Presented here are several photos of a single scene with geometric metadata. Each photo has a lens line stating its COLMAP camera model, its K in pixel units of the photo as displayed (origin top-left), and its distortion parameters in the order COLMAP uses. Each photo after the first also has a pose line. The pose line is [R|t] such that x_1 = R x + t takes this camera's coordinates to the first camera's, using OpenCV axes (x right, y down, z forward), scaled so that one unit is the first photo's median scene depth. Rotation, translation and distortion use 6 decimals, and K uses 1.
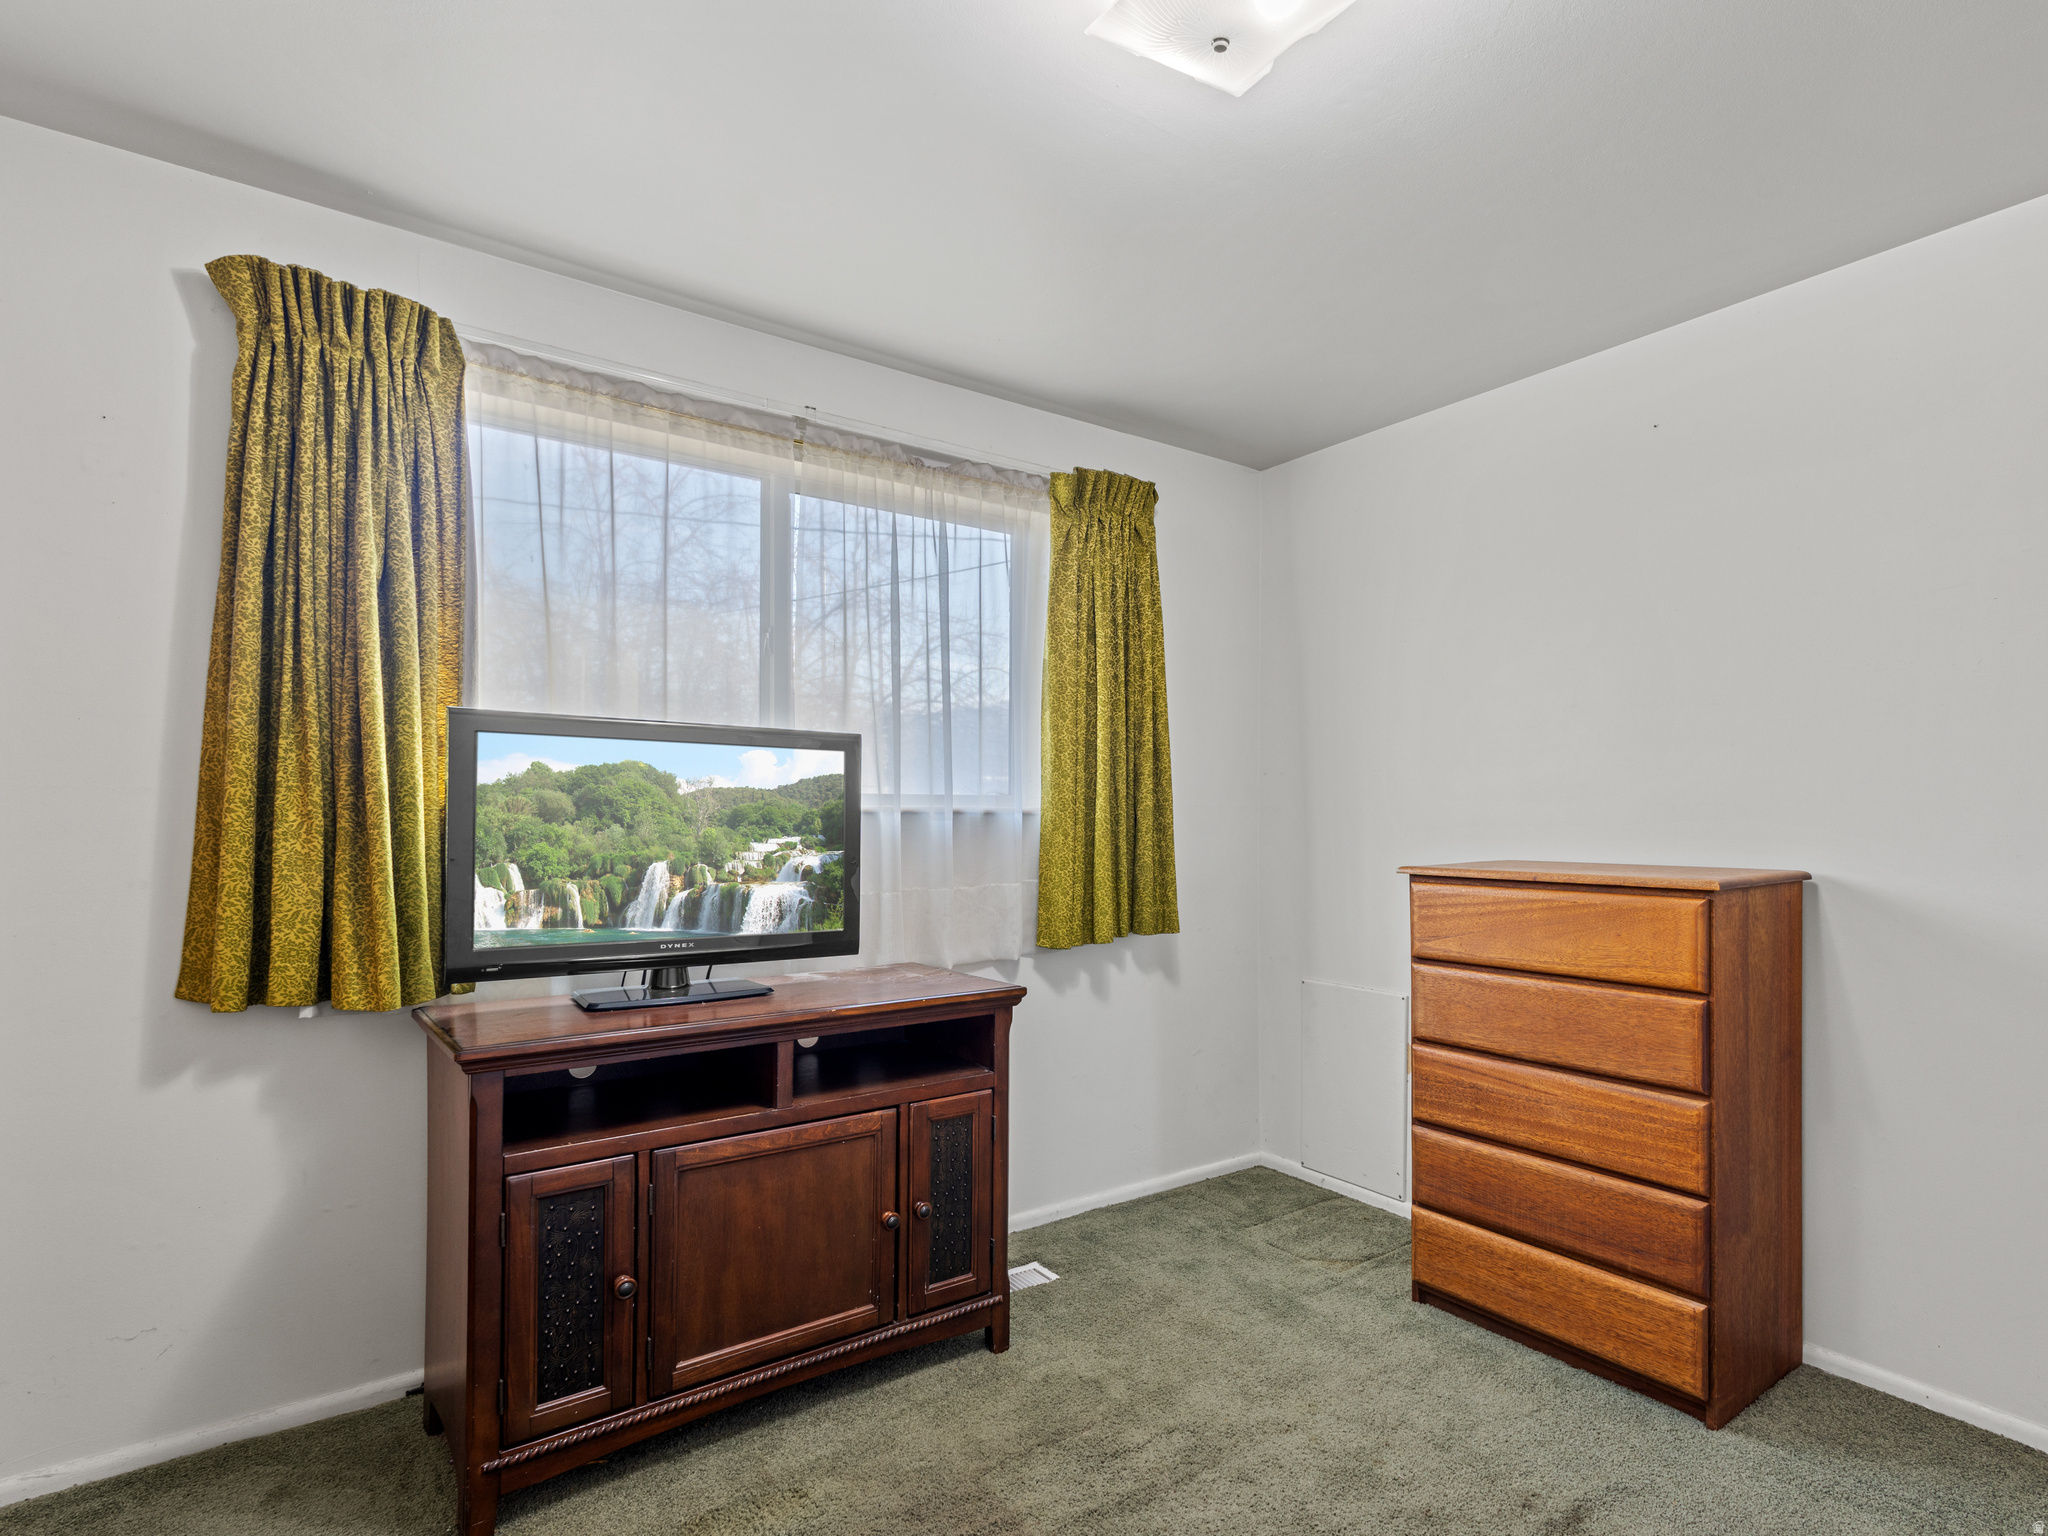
lens RADIAL K [[1009.0, 0, 1023.1], [0, 1009.0, 876.1], [0, 0, 1]] dist [-0.069445, 0.000291]
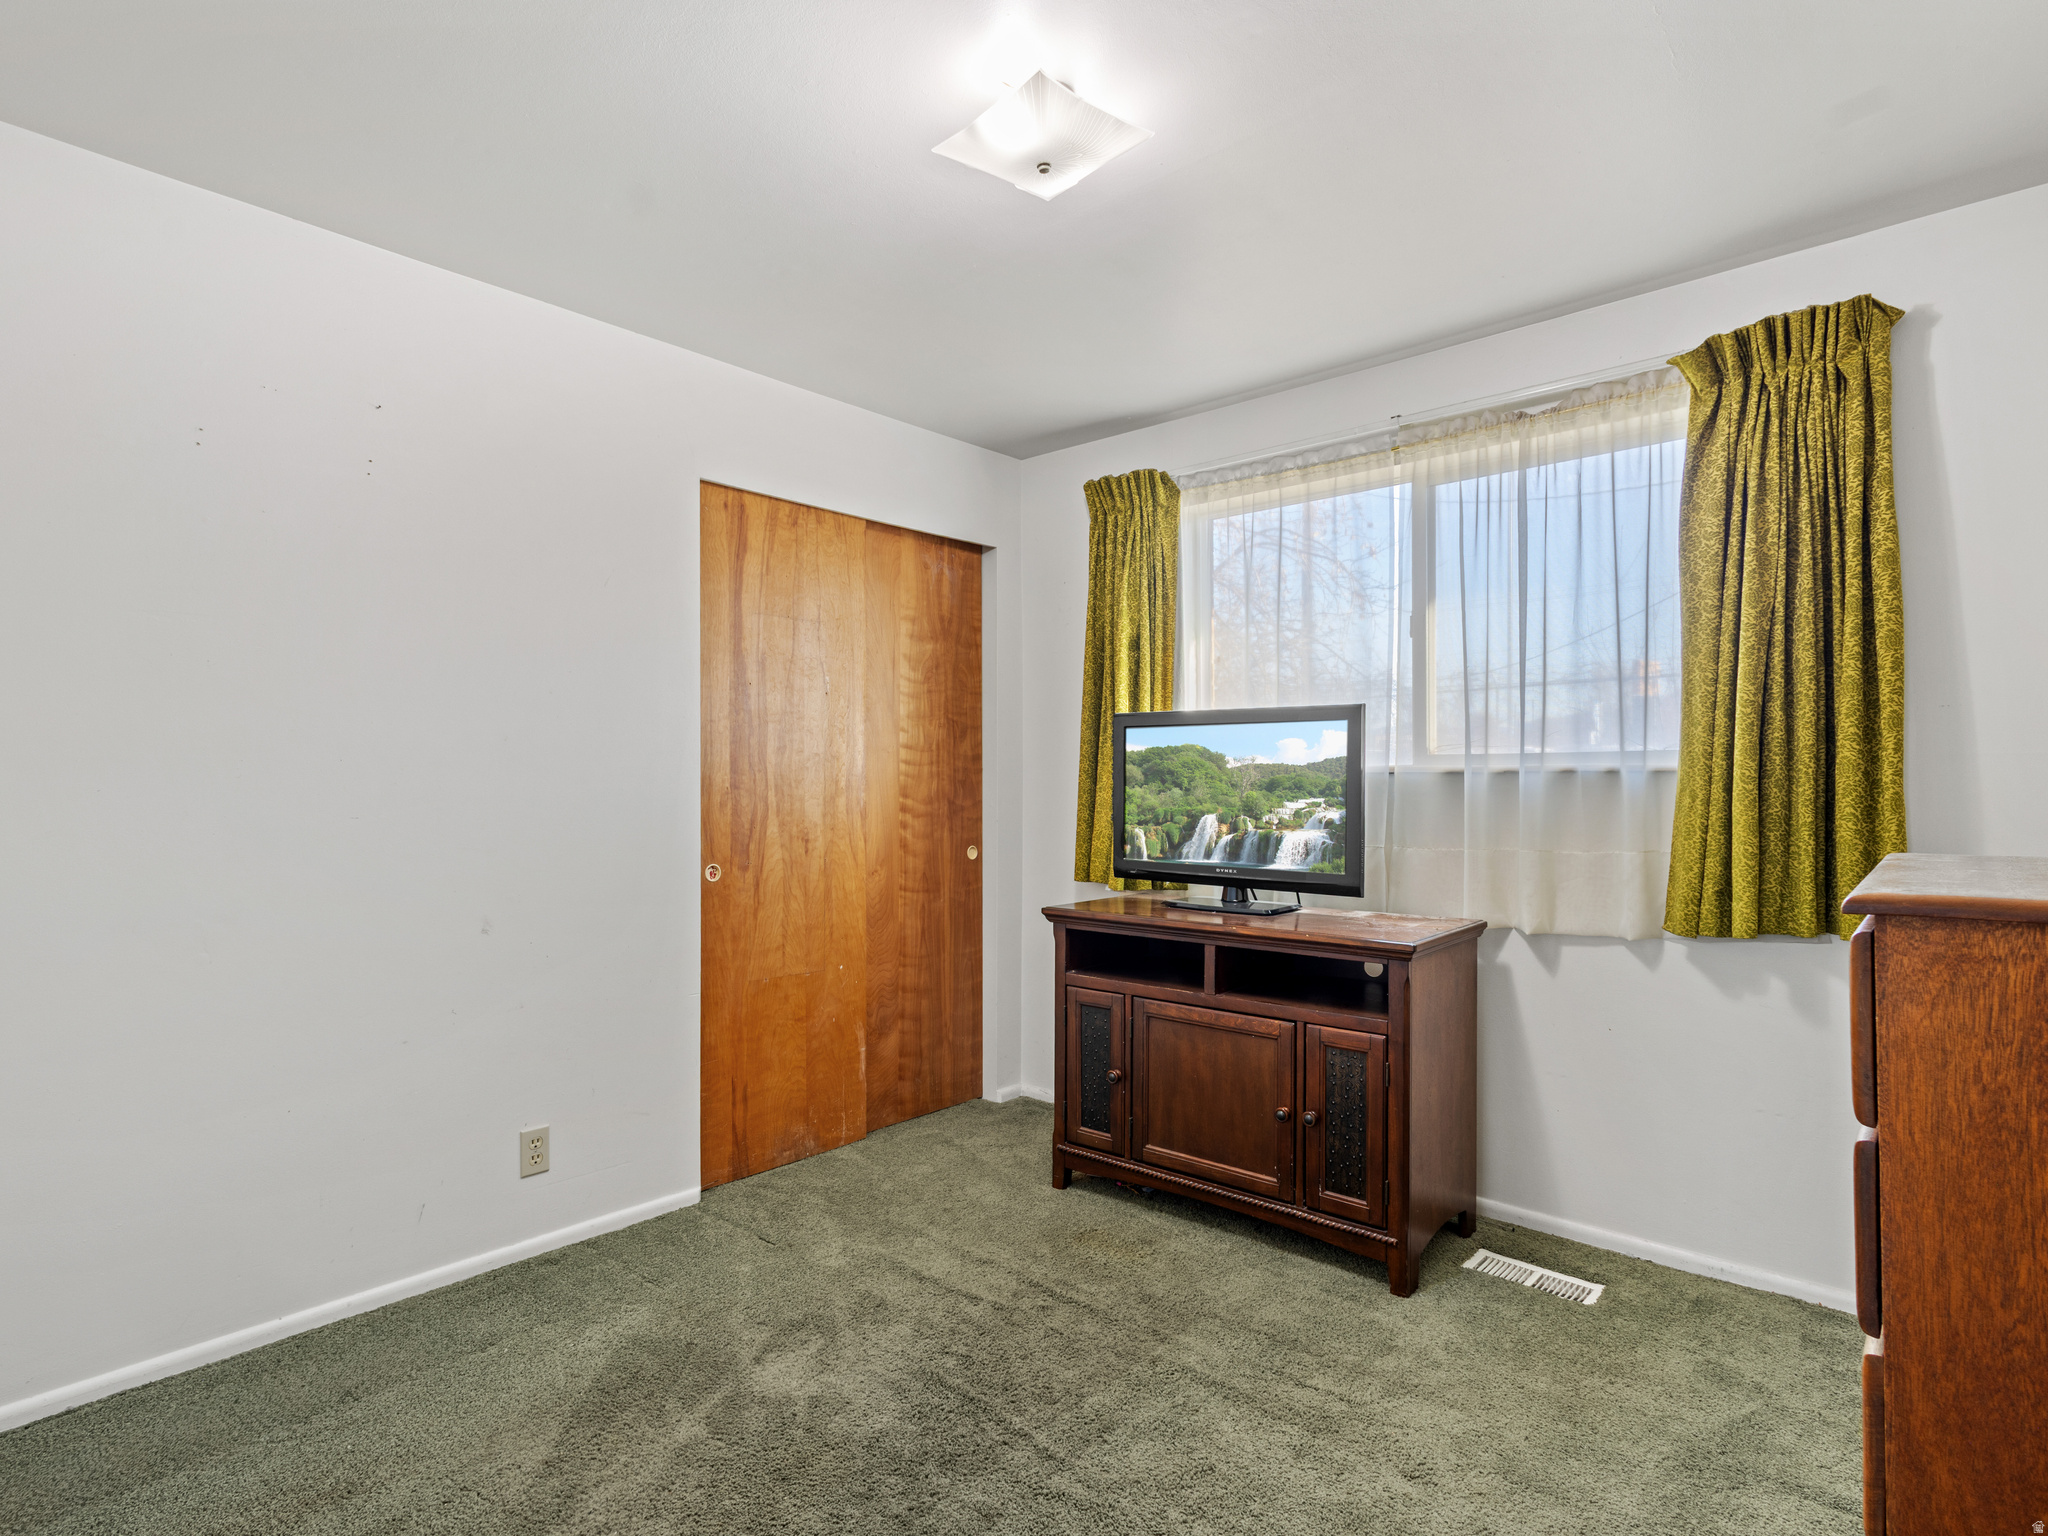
lens RADIAL K [[1072.6, 0, 1071.0], [0, 1072.6, 769.1], [0, 0, 1]] dist [0.006031, -0.000586]
pose [[0.225144, 0.004794, -0.974314, 1.073327], [-0.018088, 0.999836, 0.000740, -0.074523], [0.974158, 0.017457, 0.225194, 0.430412]]
